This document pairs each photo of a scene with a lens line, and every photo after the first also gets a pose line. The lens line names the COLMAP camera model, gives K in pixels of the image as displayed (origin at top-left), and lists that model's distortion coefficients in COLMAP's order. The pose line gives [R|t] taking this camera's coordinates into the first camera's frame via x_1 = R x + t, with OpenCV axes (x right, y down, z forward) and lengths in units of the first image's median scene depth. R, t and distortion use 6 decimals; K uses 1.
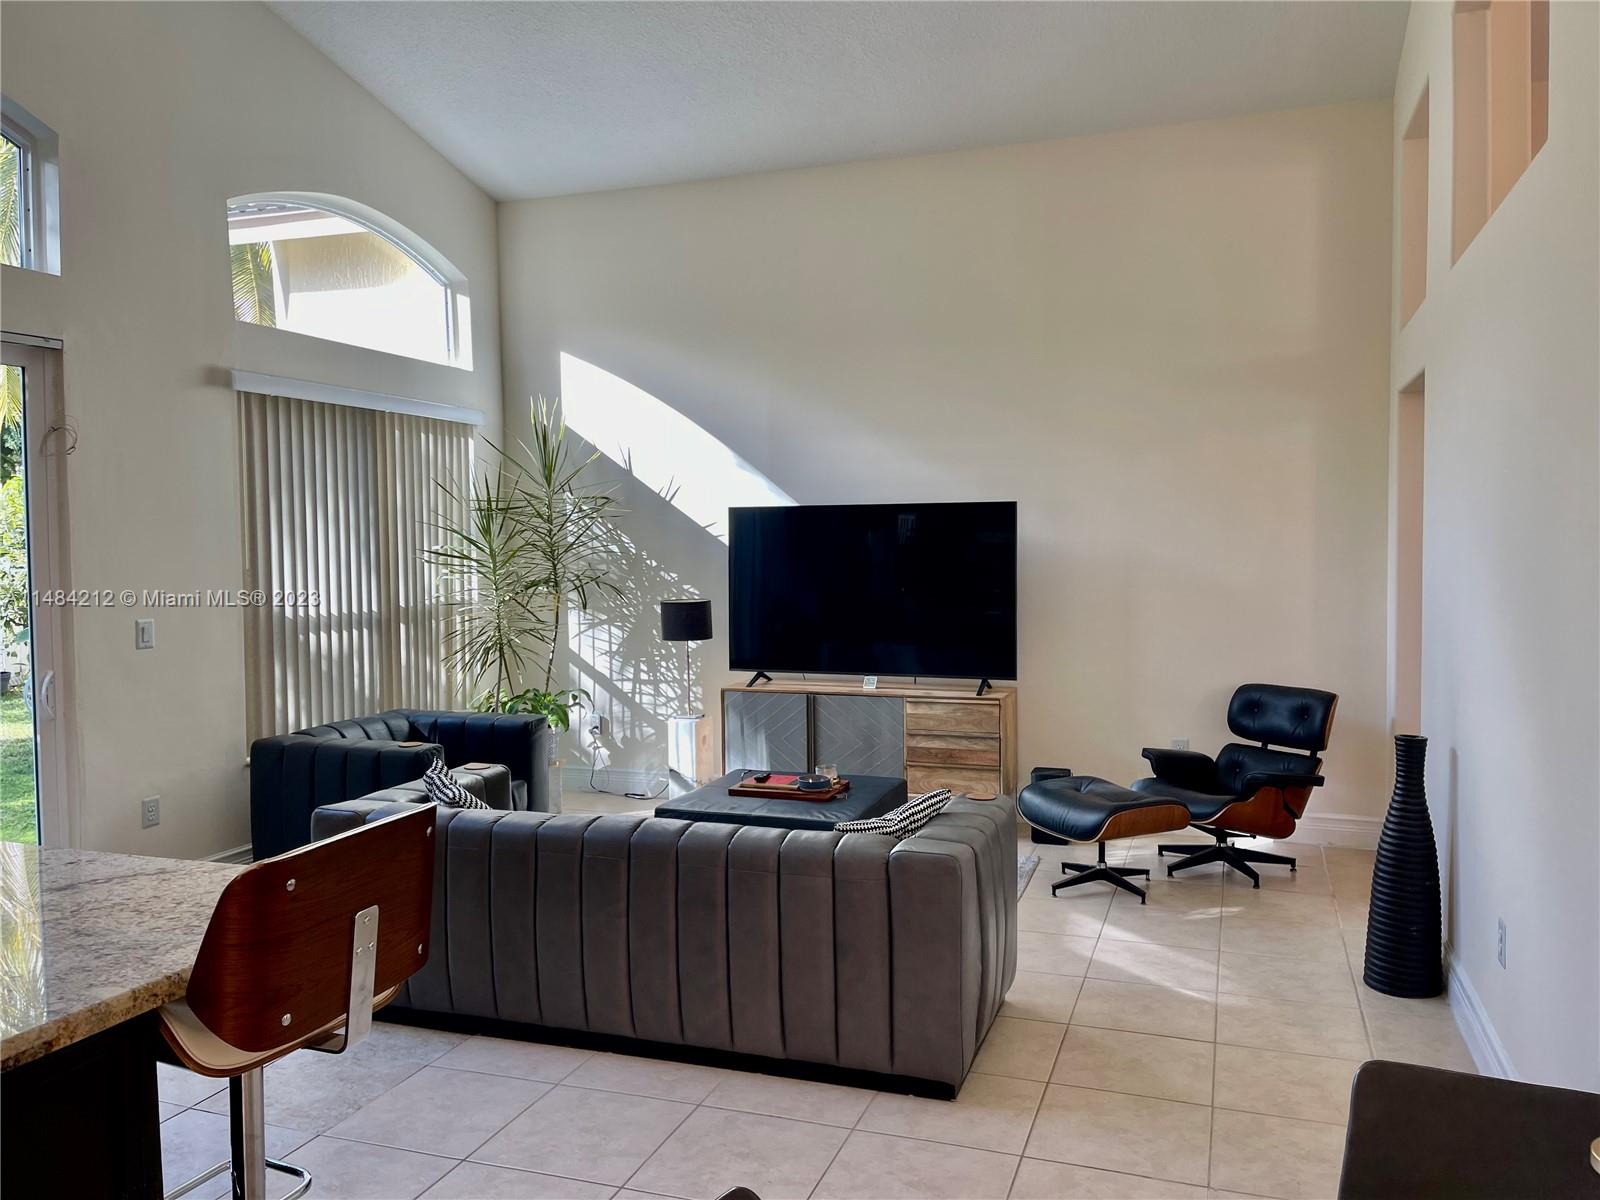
lens RADIAL K [[1201.3, 0, 803.6], [0, 1201.3, 598.3], [0, 0, 1]] dist [0.016535, -0.001882]
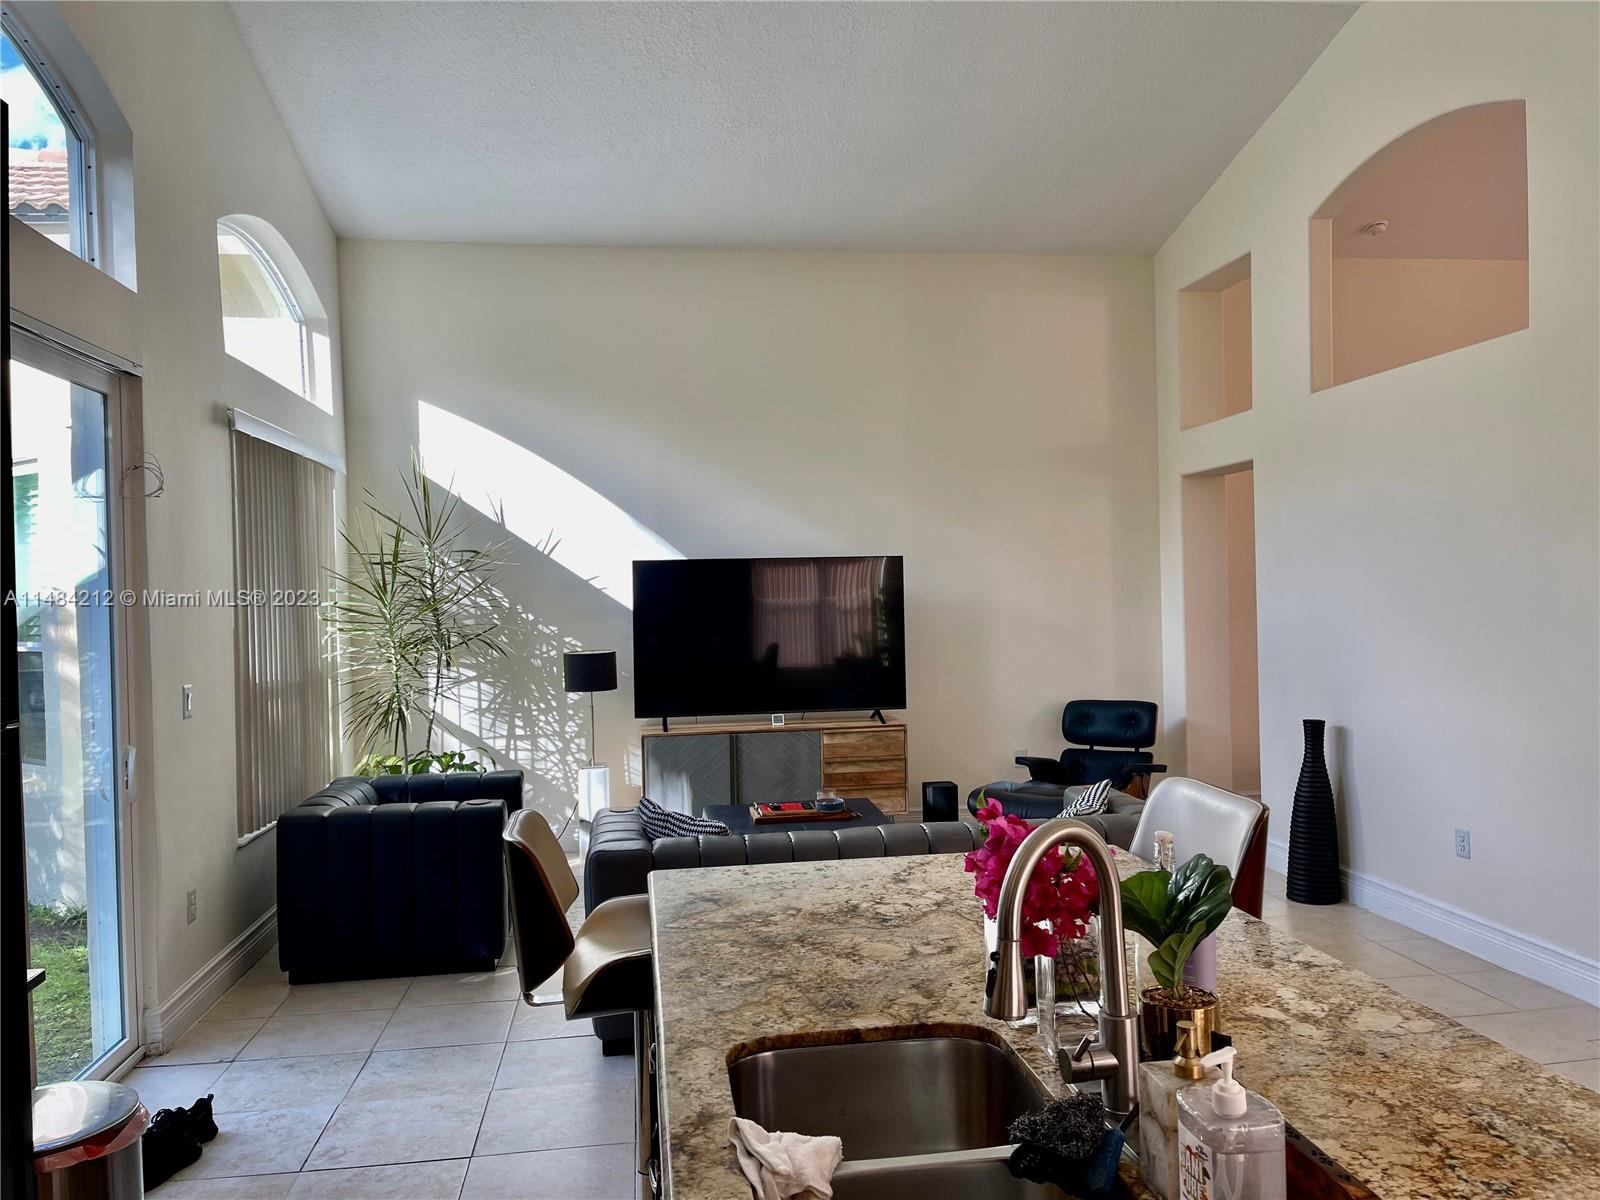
lens RADIAL K [[1201.3, 0, 816.6], [0, 1201.3, 596.6], [0, 0, 1]] dist [0.016535, -0.001882]
pose [[0.882460, -0.013978, 0.470180, -0.385454], [0.037350, 0.998485, -0.040418, 0.003129], [-0.468903, 0.053229, 0.881644, 0.009114]]
